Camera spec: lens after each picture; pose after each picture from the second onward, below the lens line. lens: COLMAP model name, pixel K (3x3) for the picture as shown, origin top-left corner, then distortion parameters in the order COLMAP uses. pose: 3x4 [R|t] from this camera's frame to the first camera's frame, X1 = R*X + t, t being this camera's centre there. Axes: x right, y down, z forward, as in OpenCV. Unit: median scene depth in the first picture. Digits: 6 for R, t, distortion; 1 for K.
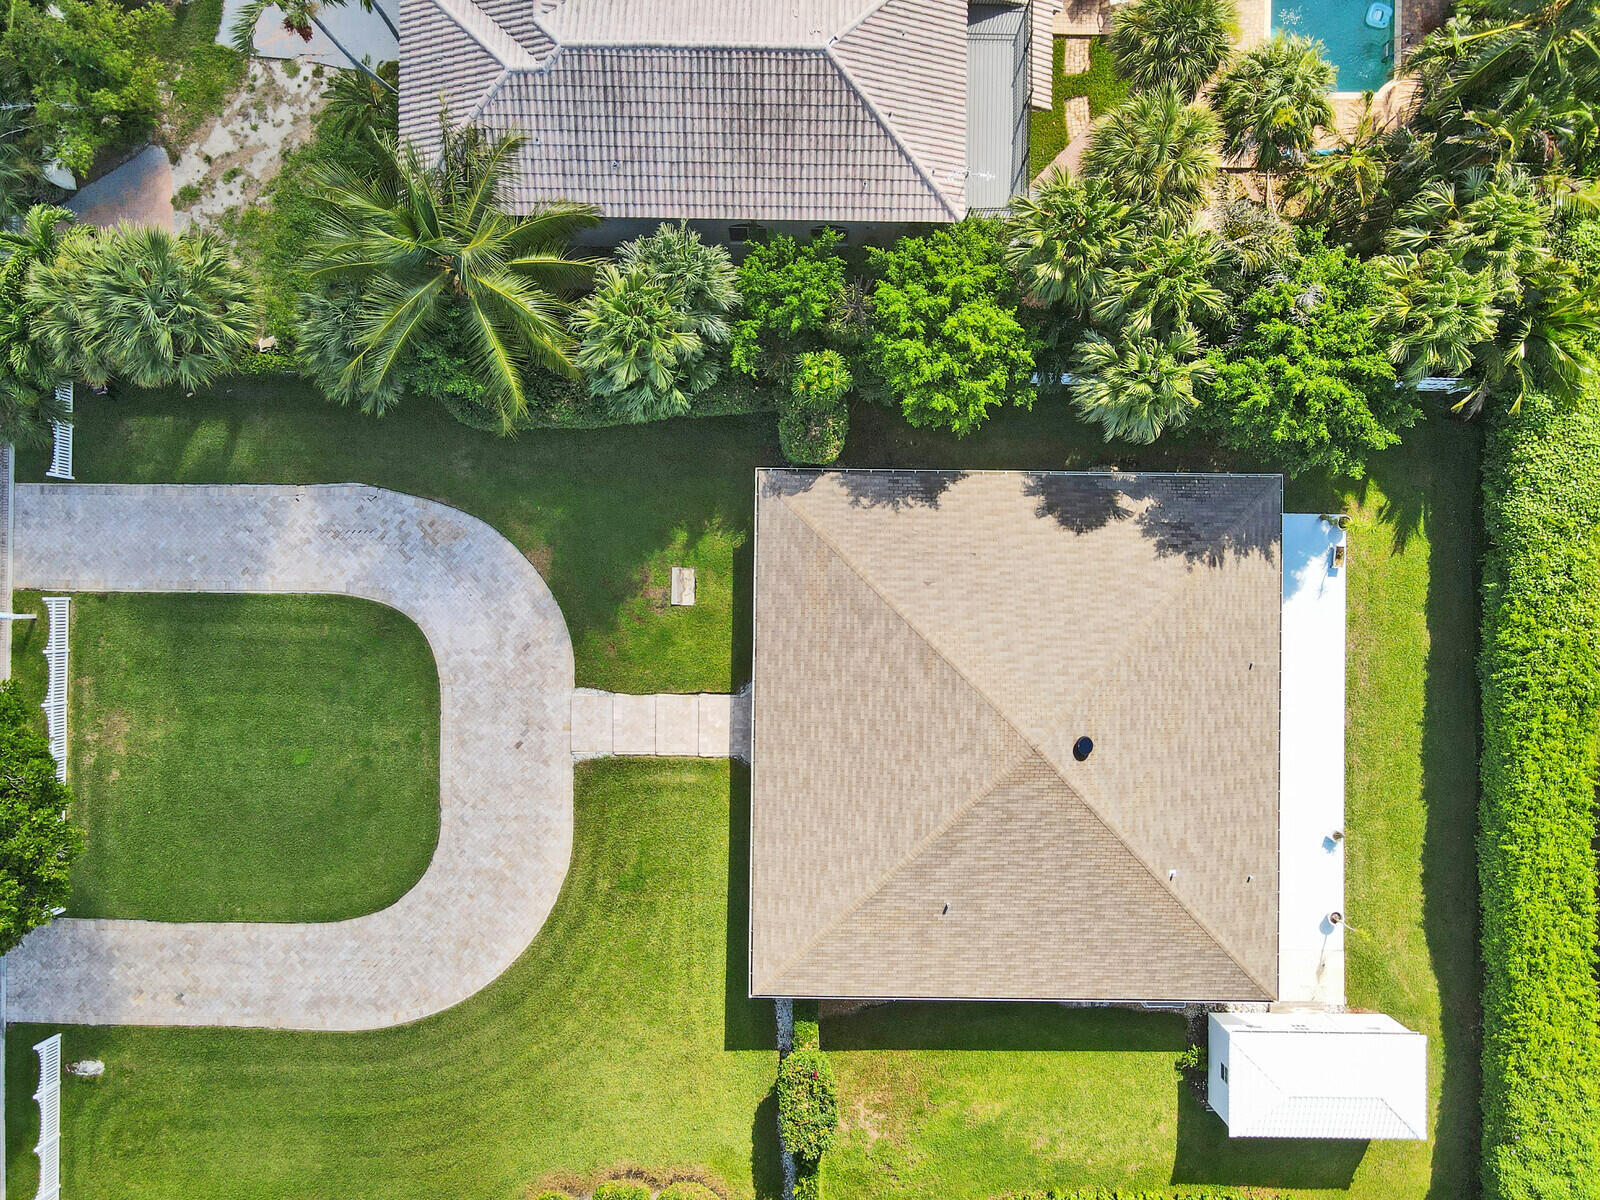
lens RADIAL K [[1205.3, 0, 799.7], [0, 1205.3, 604.4], [0, 0, 1]] dist [0.000100, 0.052529]
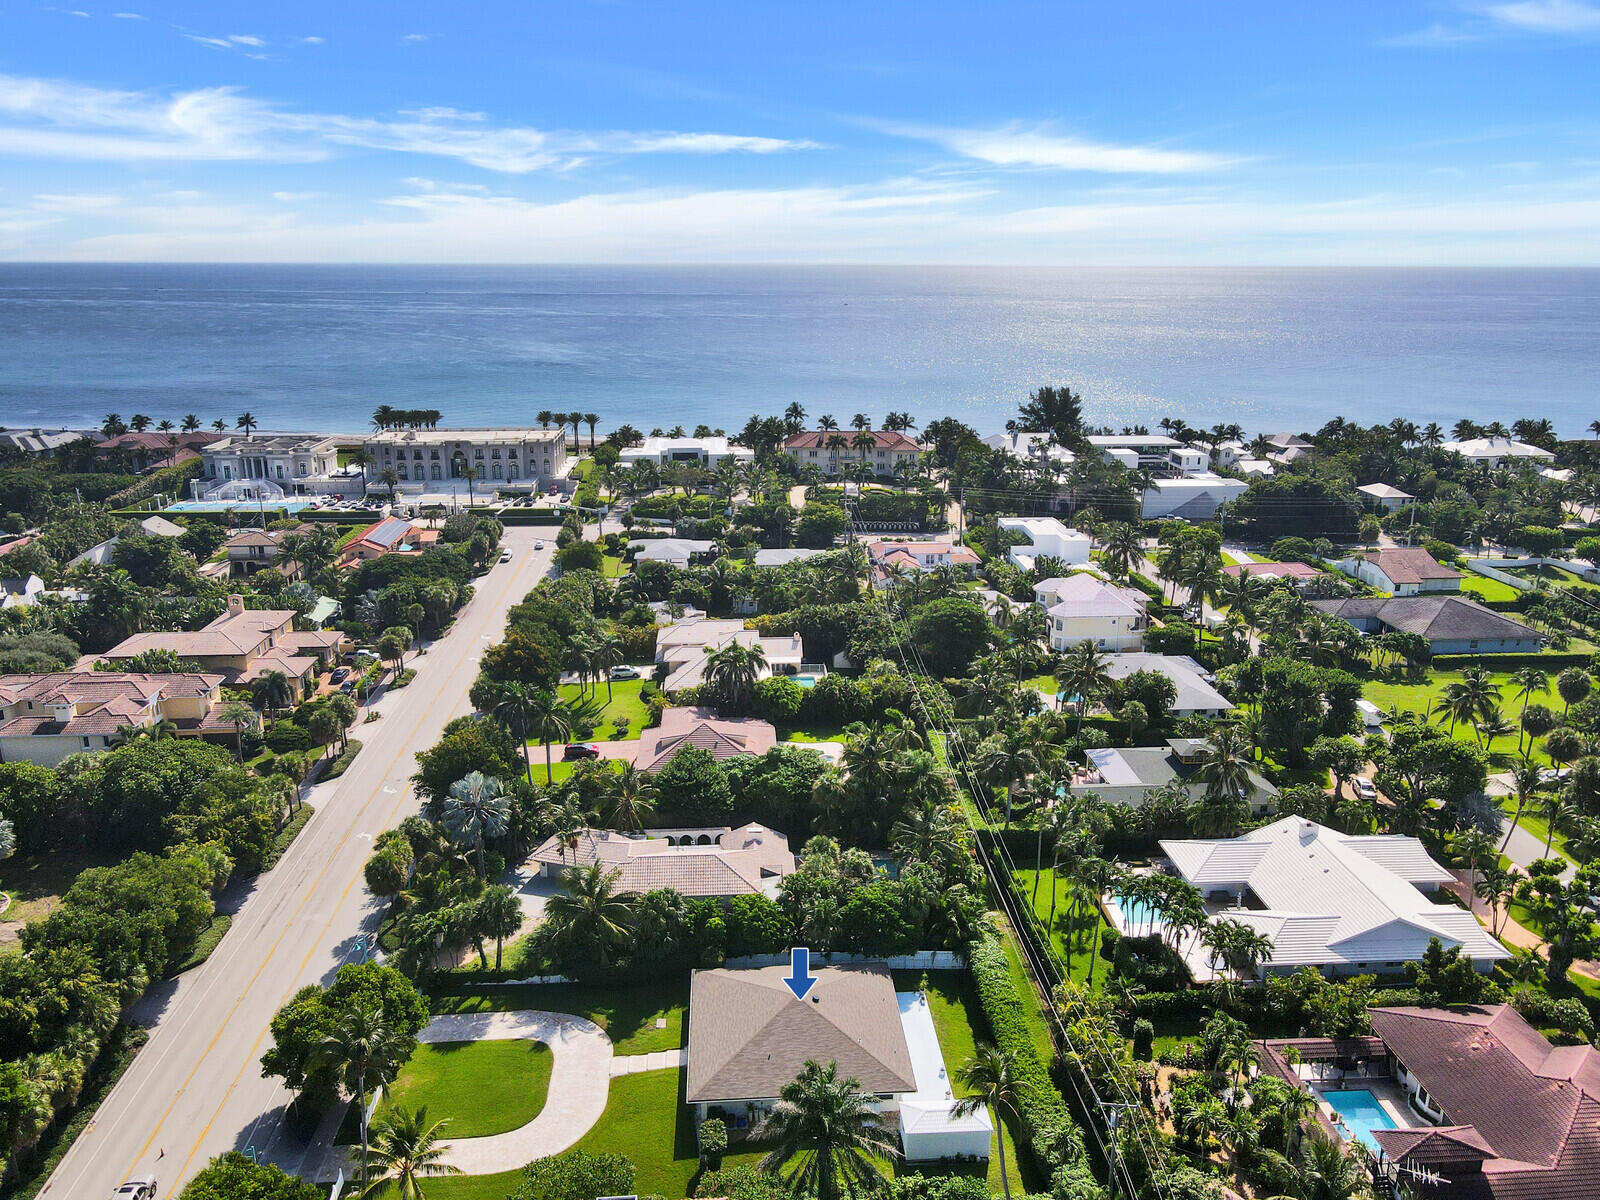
lens RADIAL K [[1199.2, 0, 804.7], [0, 1199.2, 611.4], [0, 0, 1]] dist [-0.006192, 0.045212]
pose [[0.997148, -0.019382, 0.072944, 0.032038], [0.075467, 0.270185, -0.959846, 2.108656], [-0.001104, 0.962613, 0.270877, -0.457763]]
